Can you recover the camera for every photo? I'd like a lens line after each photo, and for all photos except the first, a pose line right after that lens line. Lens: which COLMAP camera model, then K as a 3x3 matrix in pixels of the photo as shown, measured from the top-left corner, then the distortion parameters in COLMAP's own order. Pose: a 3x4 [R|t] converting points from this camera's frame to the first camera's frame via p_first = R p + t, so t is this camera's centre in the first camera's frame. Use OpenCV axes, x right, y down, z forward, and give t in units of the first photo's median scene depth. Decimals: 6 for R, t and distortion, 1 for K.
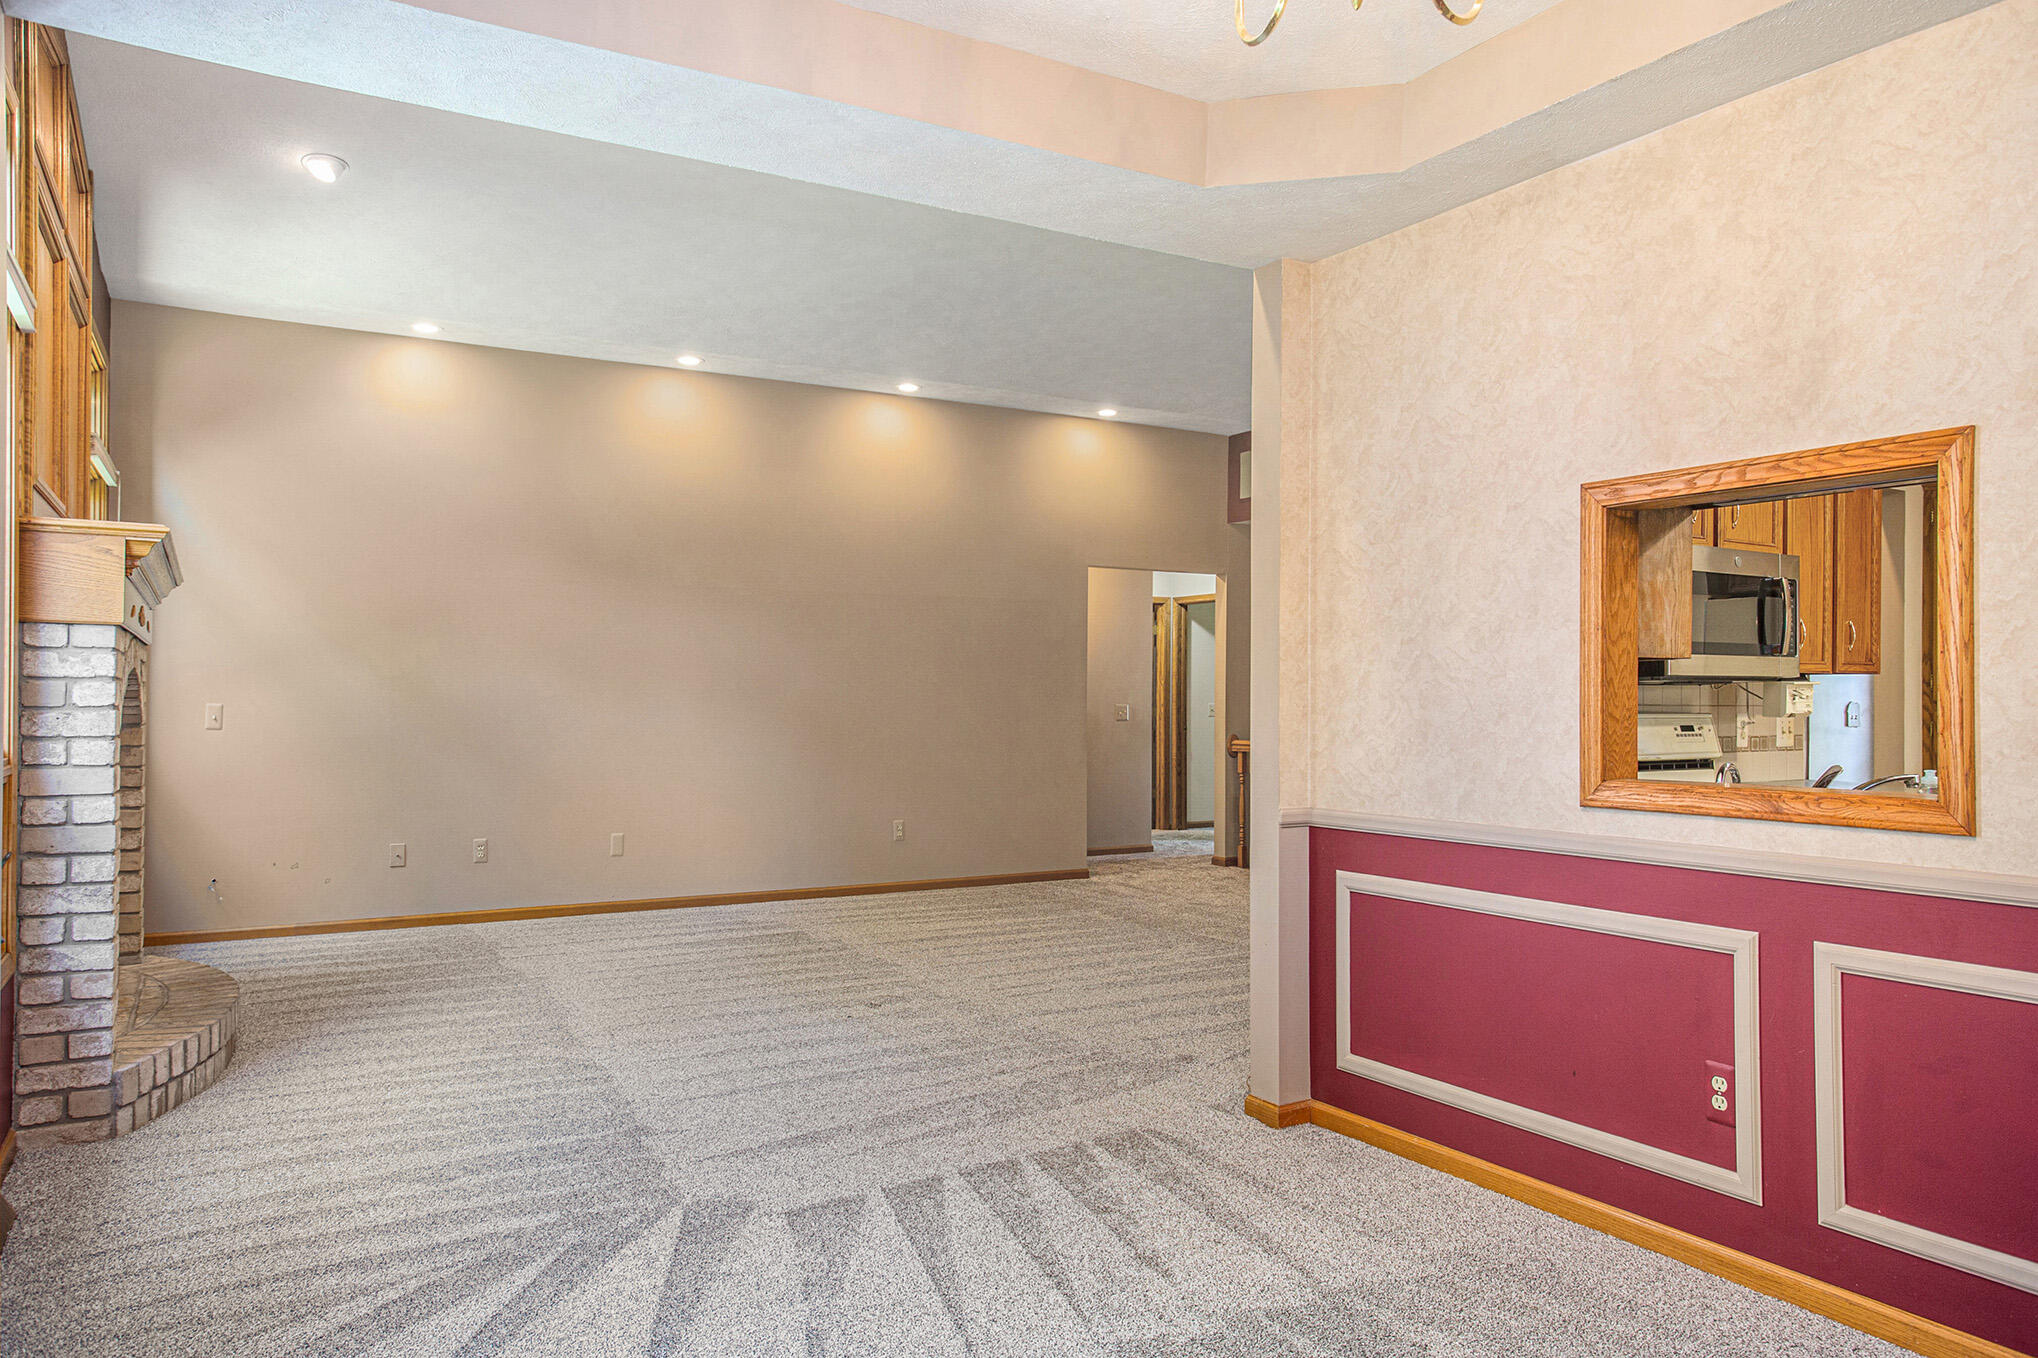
lens RADIAL K [[1343.3, 0, 1017.9], [0, 1343.3, 699.3], [0, 0, 1]] dist [0.002104, 0.000774]
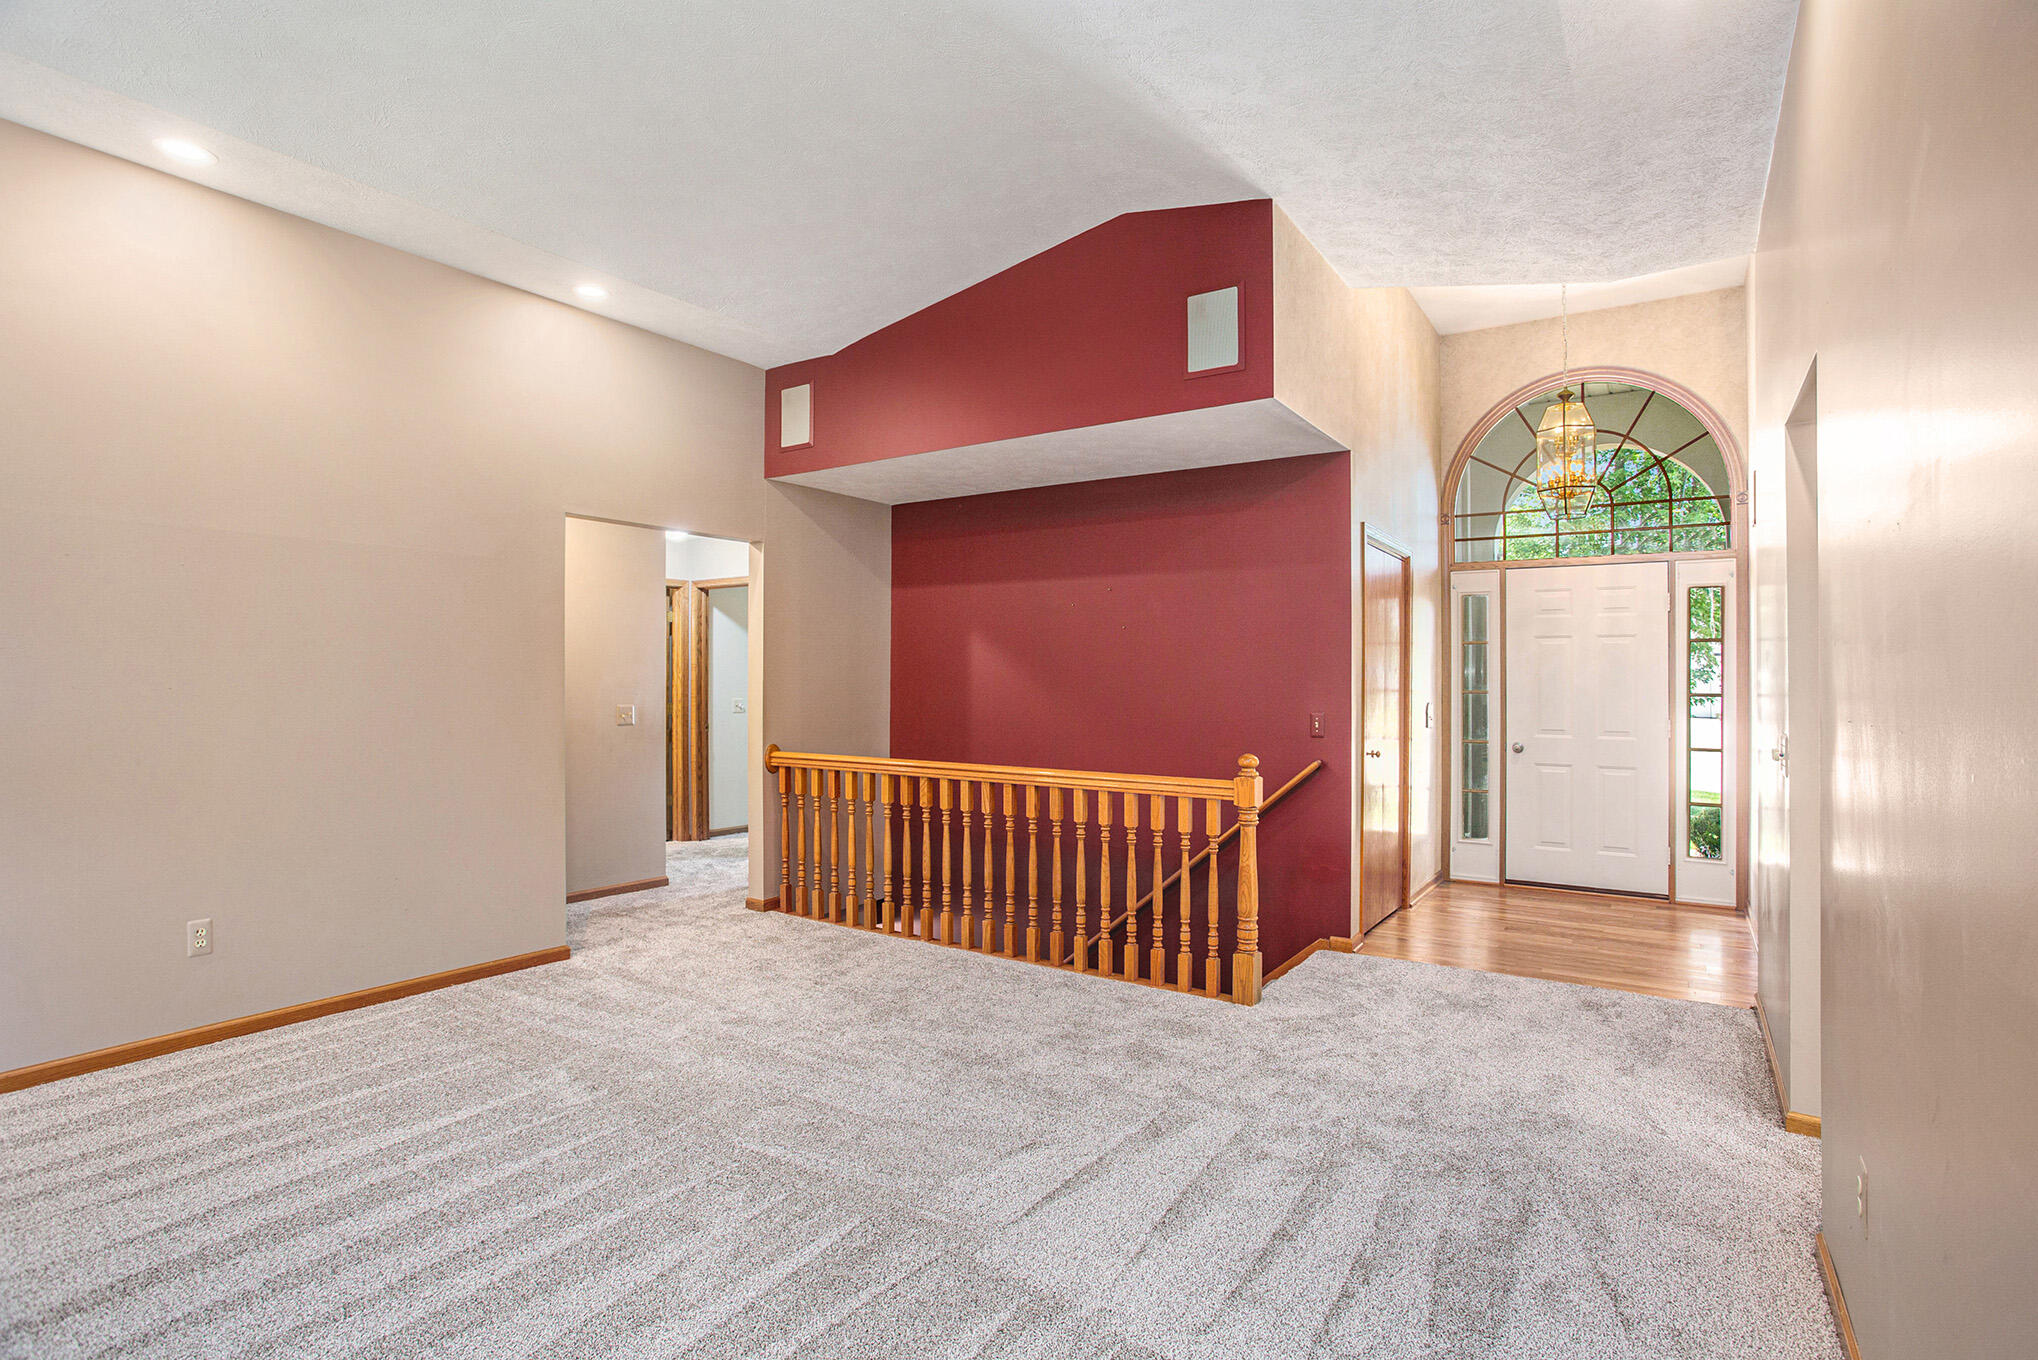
lens RADIAL K [[996.8, 0, 1082.2], [0, 996.8, 681.6], [0, 0, 1]] dist [0.000642, 0.000390]
pose [[0.882402, -0.005967, 0.470458, 0.034408], [0.004936, 0.999982, 0.003426, -0.010465], [-0.470470, -0.000701, 0.882416, 0.309165]]
